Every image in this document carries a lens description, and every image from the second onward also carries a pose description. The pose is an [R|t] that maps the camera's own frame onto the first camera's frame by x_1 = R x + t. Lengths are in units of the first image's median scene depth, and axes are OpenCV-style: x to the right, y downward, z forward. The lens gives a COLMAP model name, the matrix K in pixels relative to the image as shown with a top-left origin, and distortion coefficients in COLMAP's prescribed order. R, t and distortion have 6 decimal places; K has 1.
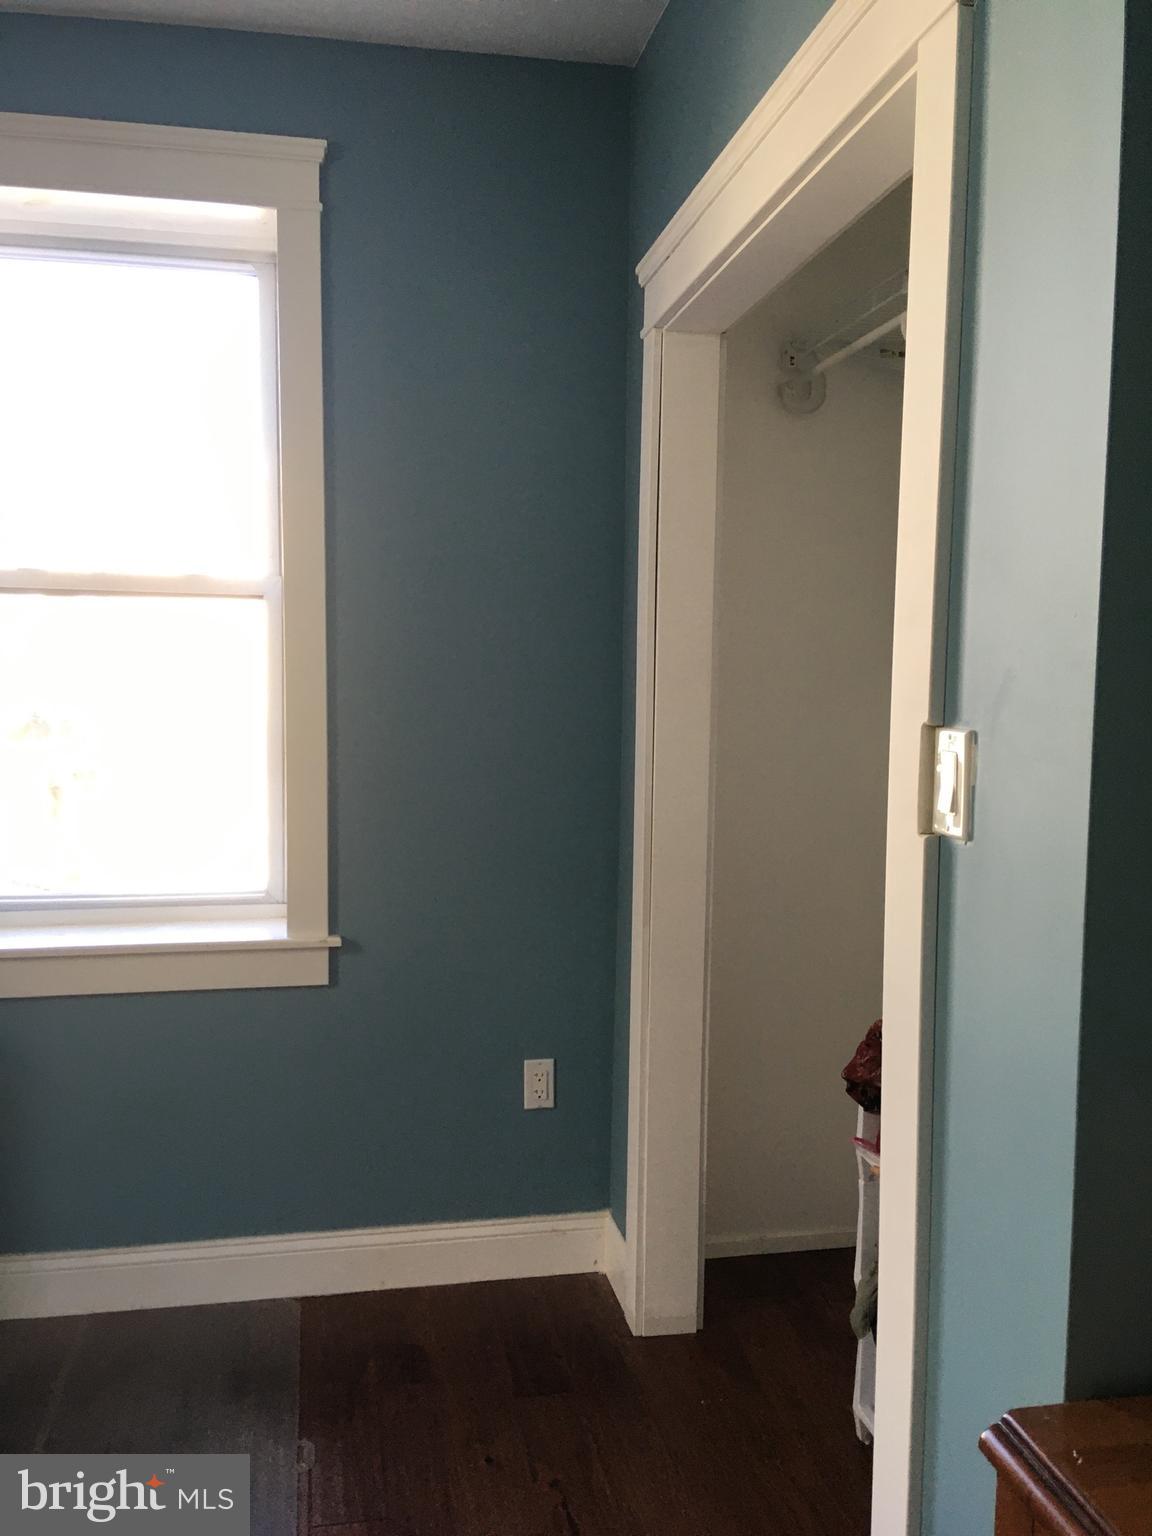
lens RADIAL K [[1301.6, 0, 570.3], [0, 1301.6, 757.5], [0, 0, 1]] dist [0.077204, -0.008699]
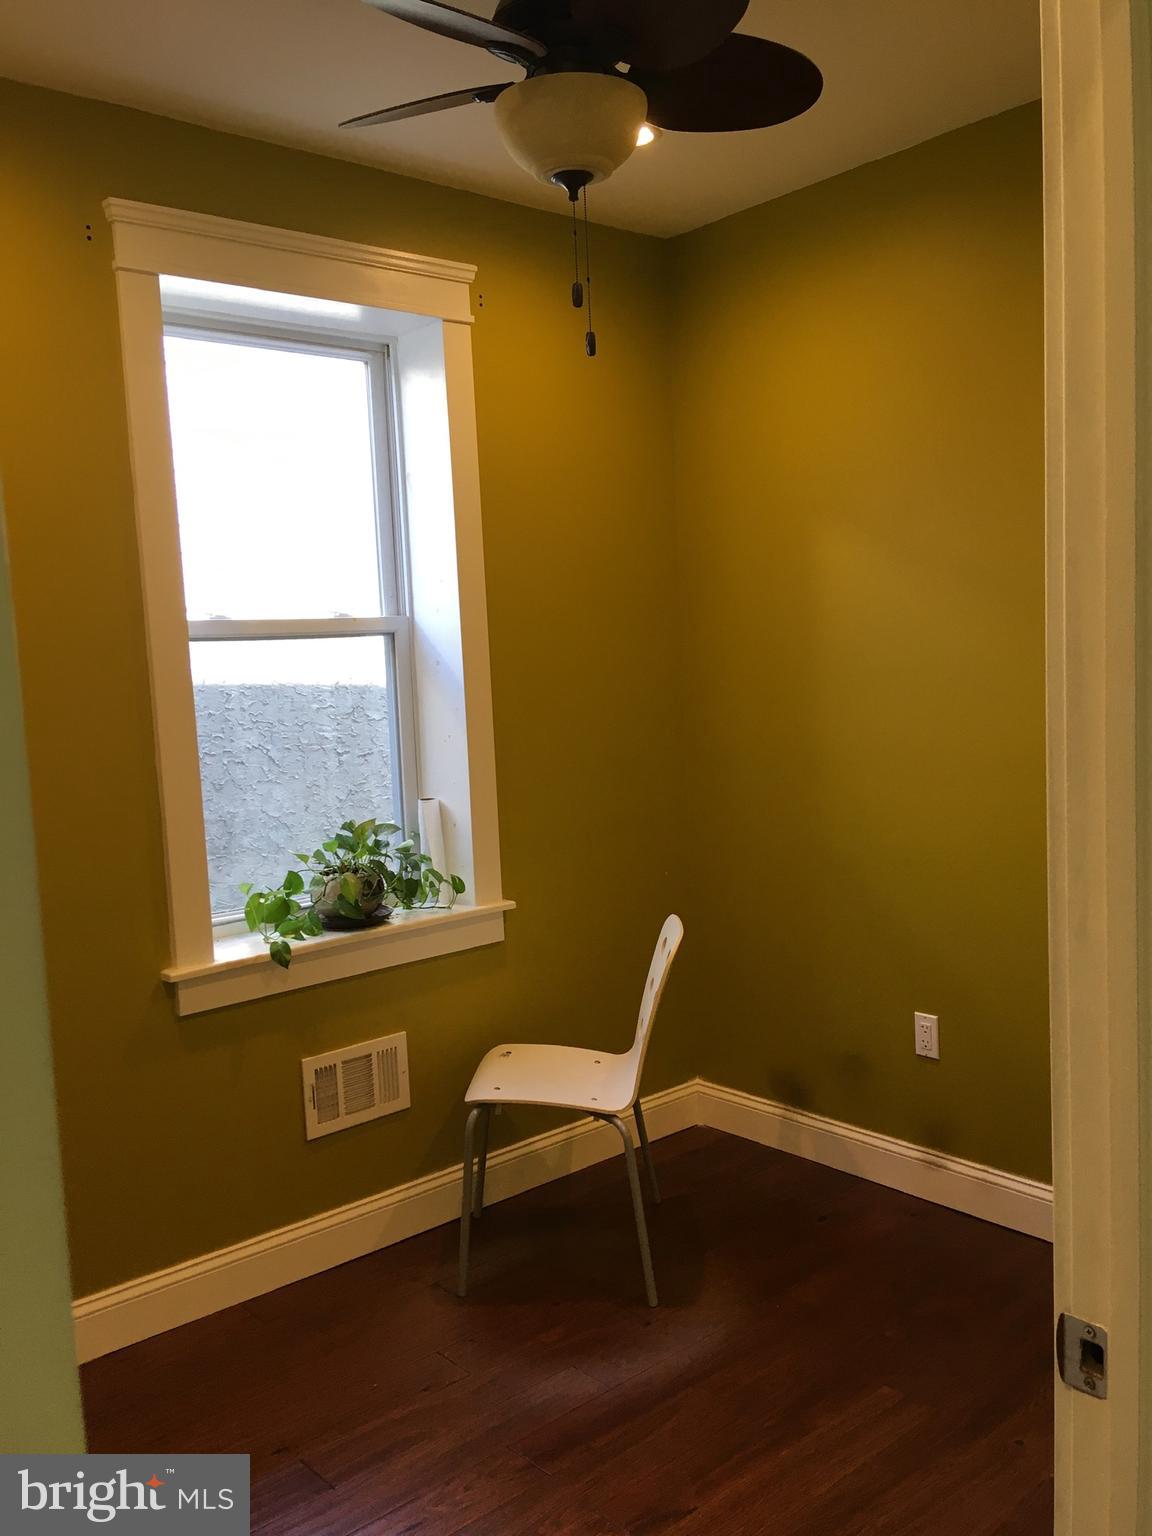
lens RADIAL K [[1301.6, 0, 580.2], [0, 1301.6, 759.5], [0, 0, 1]] dist [0.077204, -0.008699]
pose [[0.868610, -0.098392, 0.485629, -0.703436], [0.109840, 0.993937, 0.004916, 0.005918], [-0.483169, 0.049072, 0.874151, -0.111408]]
